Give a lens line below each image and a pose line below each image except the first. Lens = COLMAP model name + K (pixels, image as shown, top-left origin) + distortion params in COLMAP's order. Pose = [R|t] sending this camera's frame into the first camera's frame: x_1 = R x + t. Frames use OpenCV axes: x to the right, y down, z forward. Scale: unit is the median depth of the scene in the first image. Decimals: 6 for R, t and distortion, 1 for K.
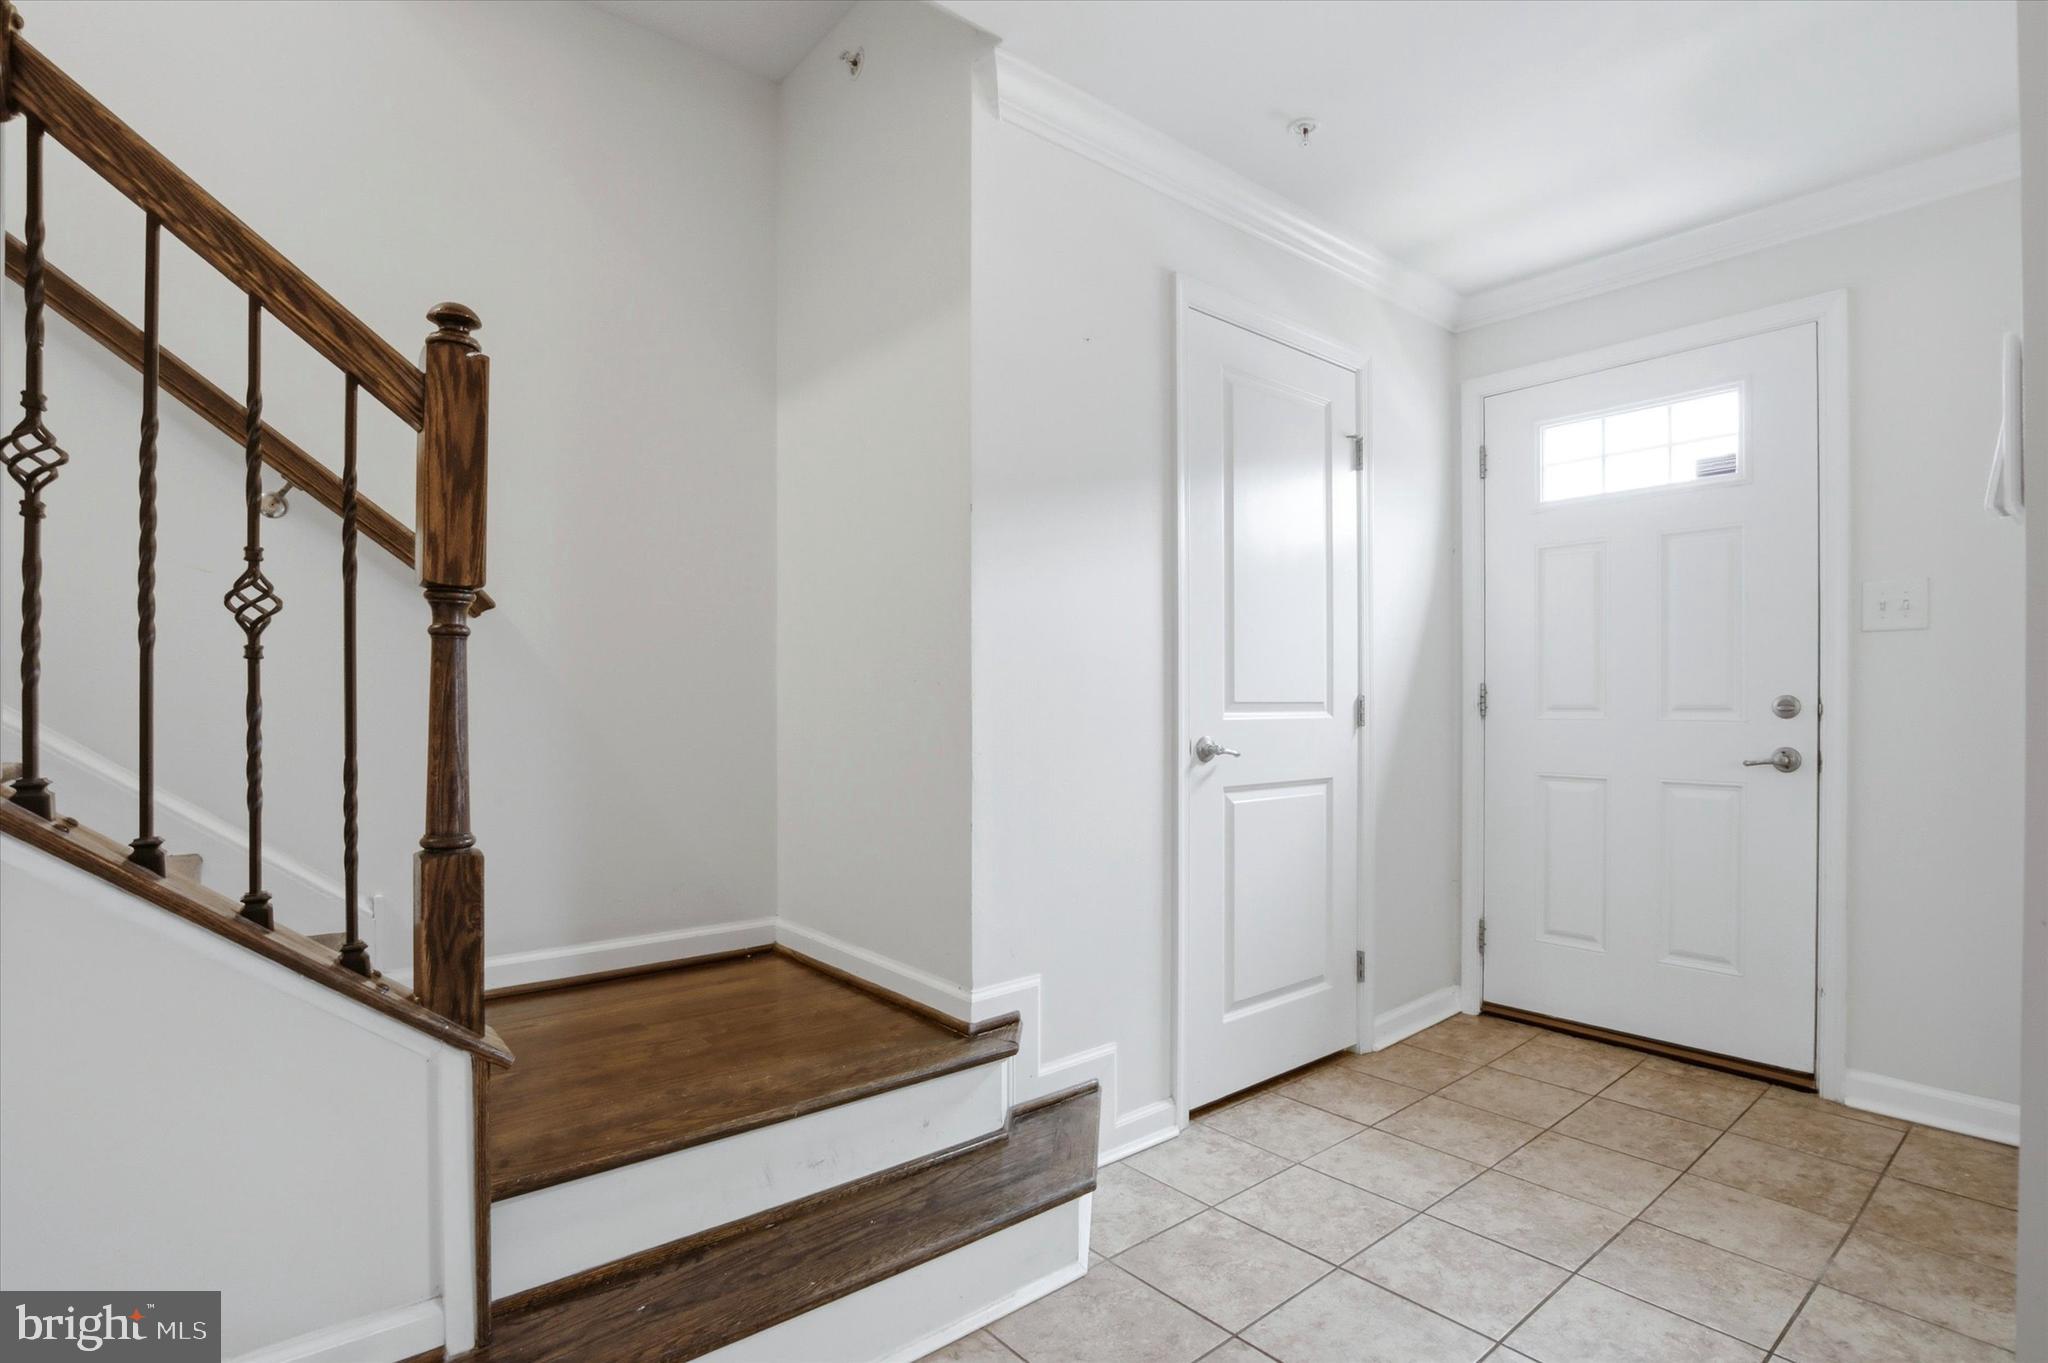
lens RADIAL K [[1025.4, 0, 1035.5], [0, 1025.4, 697.0], [0, 0, 1]] dist [-0.030308, 0.008633]
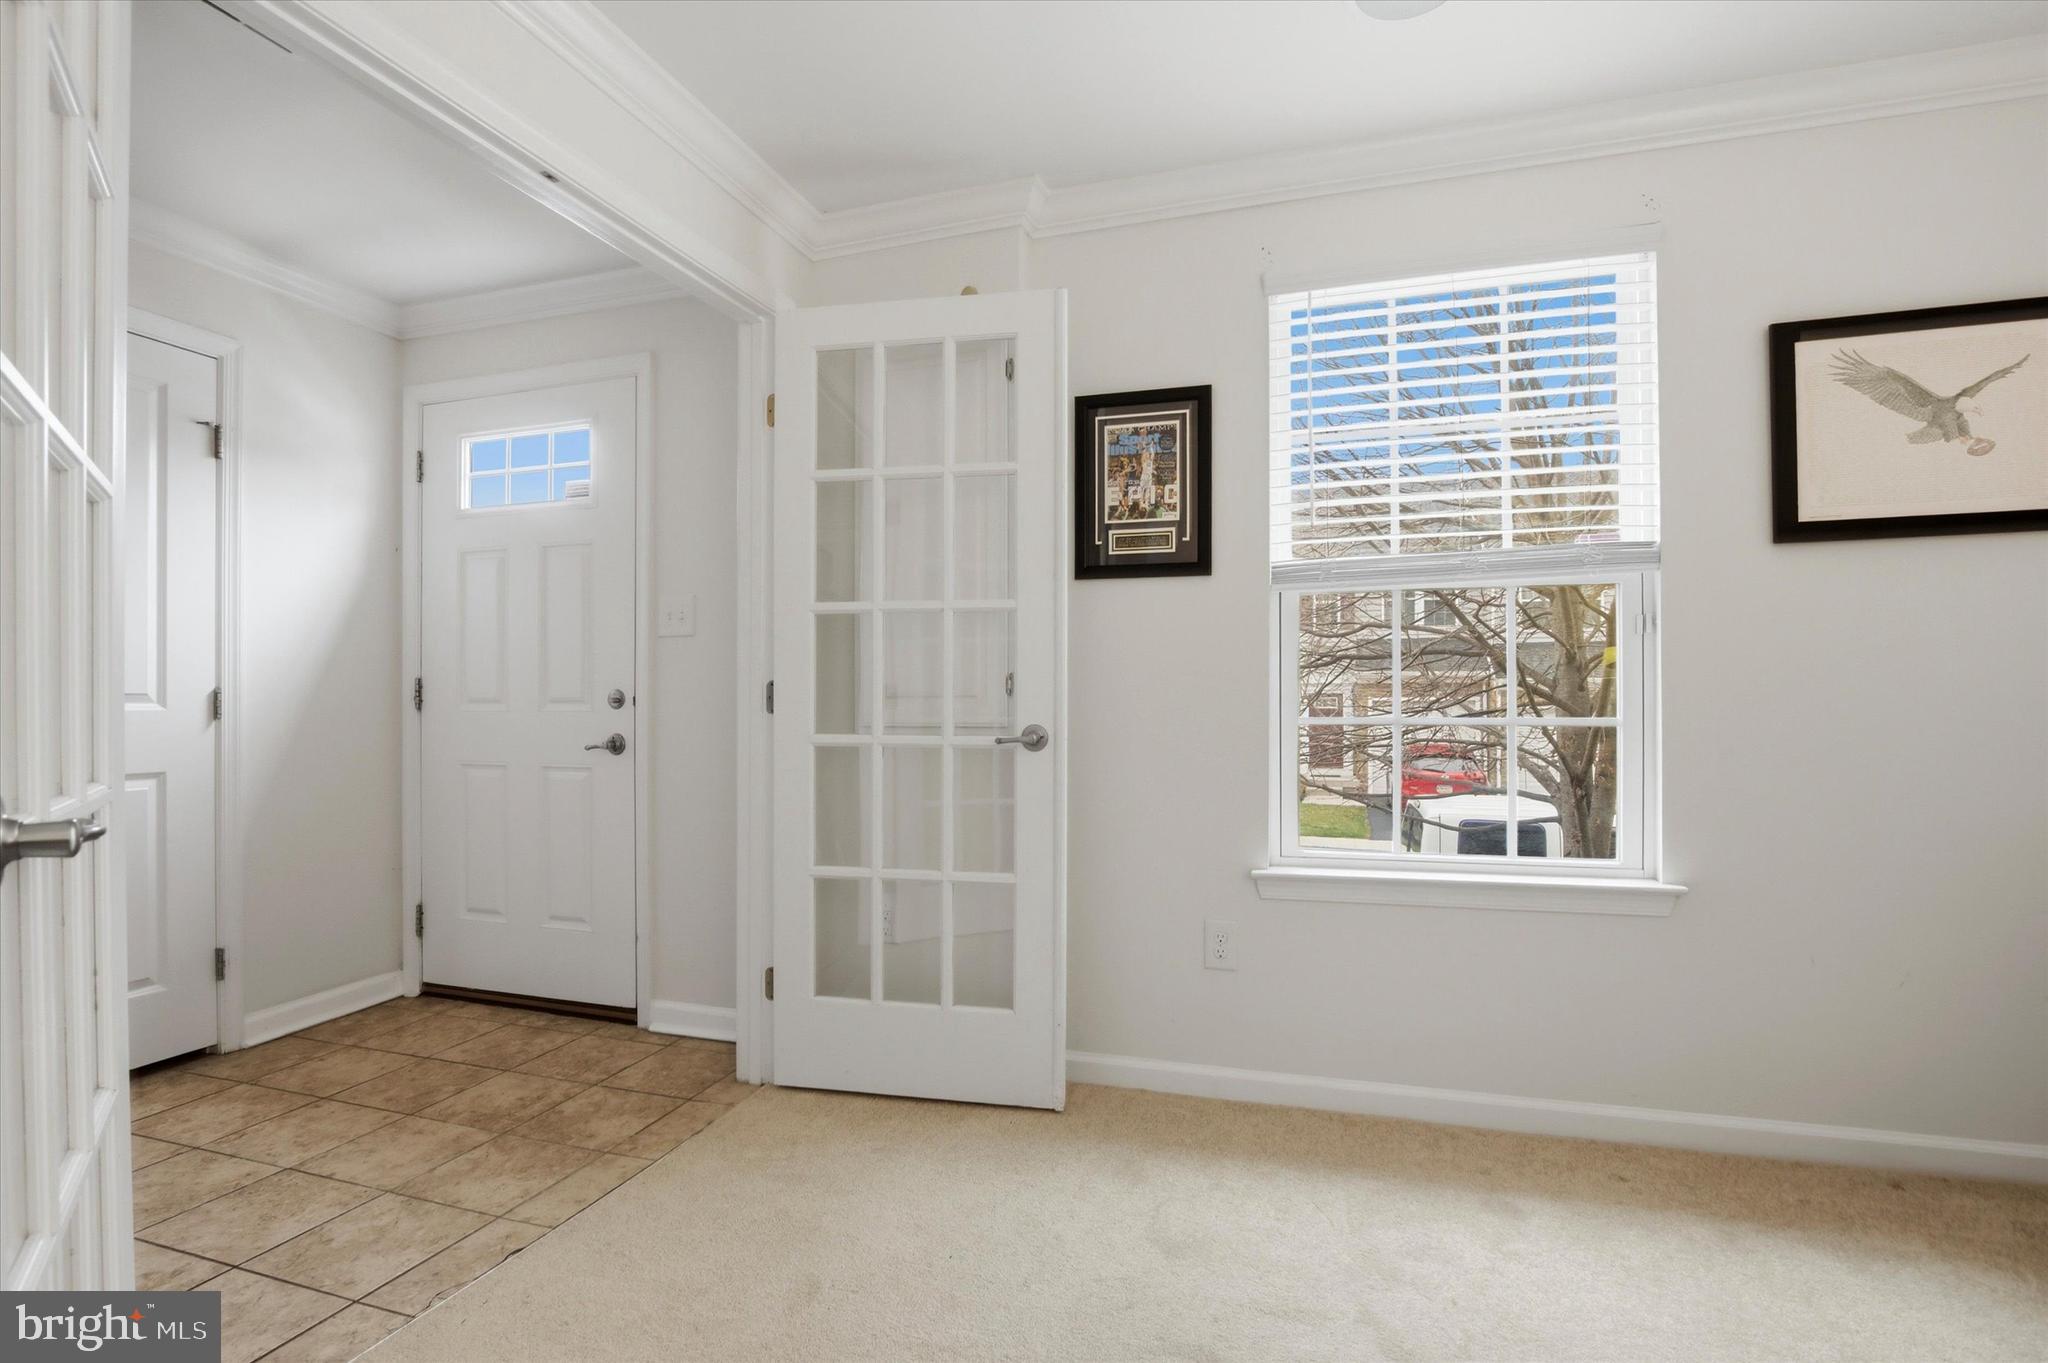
lens RADIAL K [[1009.6, 0, 1034.9], [0, 1009.6, 685.8], [0, 0, 1]] dist [-0.026141, 0.000980]
pose [[0.850990, 0.005821, 0.525149, 0.513235], [-0.001164, 0.999957, -0.009198, 0.004581], [-0.525180, 0.007216, 0.850960, -0.238631]]
